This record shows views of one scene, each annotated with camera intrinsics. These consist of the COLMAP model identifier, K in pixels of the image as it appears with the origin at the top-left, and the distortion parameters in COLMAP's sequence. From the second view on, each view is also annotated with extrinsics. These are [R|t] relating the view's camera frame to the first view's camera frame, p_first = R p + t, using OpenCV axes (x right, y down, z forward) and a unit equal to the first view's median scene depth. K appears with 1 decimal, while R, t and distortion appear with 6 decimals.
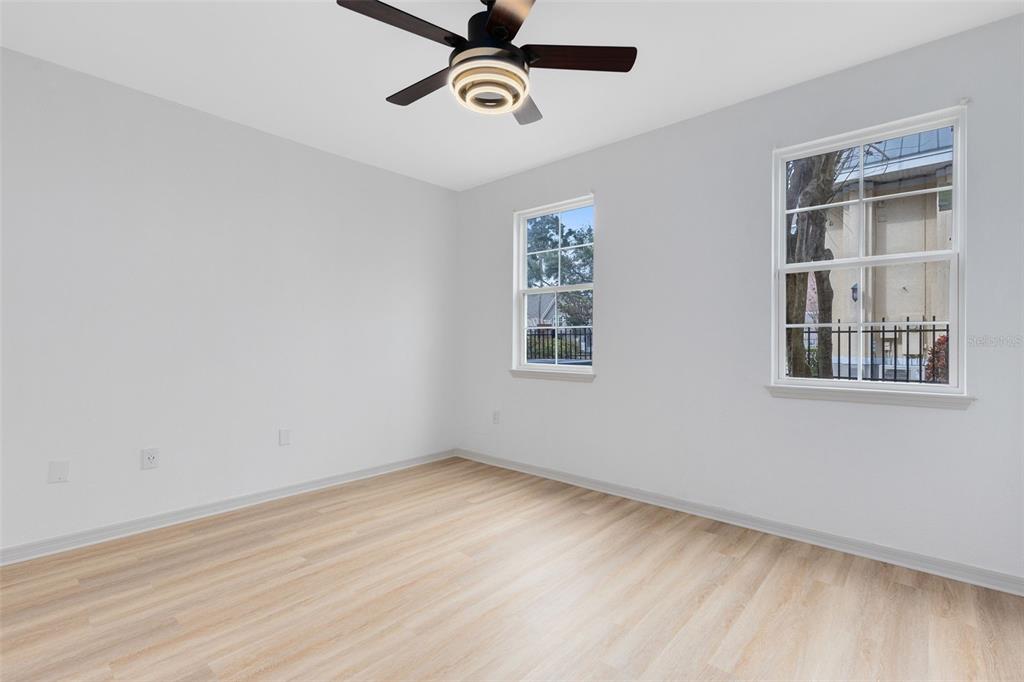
lens RADIAL K [[466.6, 0, 509.7], [0, 466.6, 338.3], [0, 0, 1]] dist [0.003711, 0.000635]
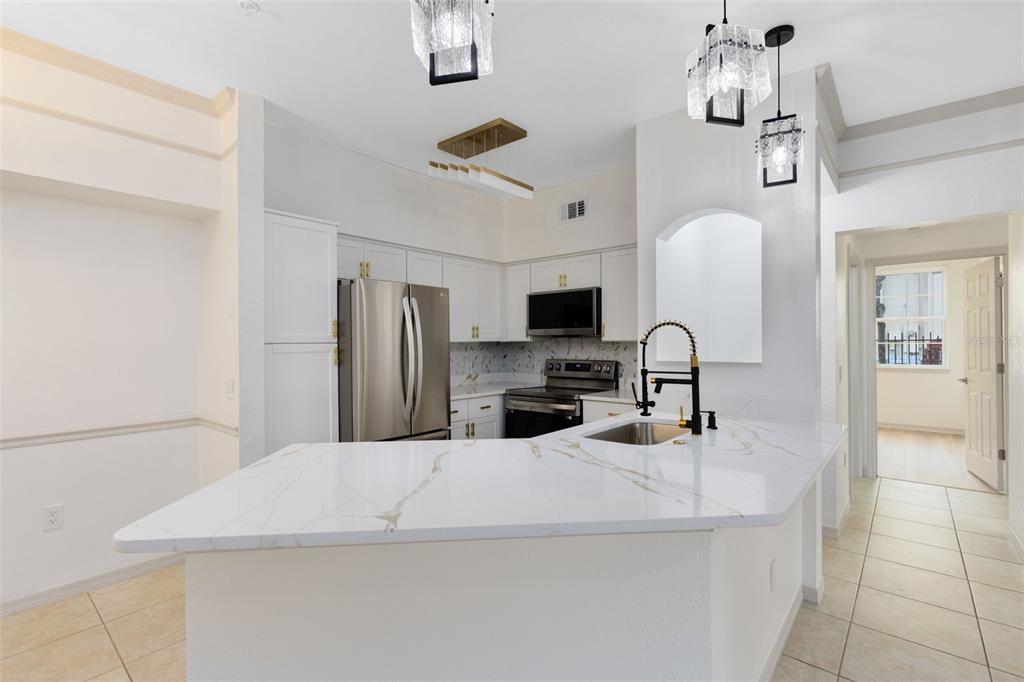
lens RADIAL K [[466.6, 0, 515.9], [0, 466.6, 341.4], [0, 0, 1]] dist [0.003711, 0.000635]
pose [[0.999455, 0.006583, 0.032341, -0.487252], [-0.006977, 0.999902, 0.012102, -0.011483], [-0.032258, -0.012321, 0.999404, -0.489011]]
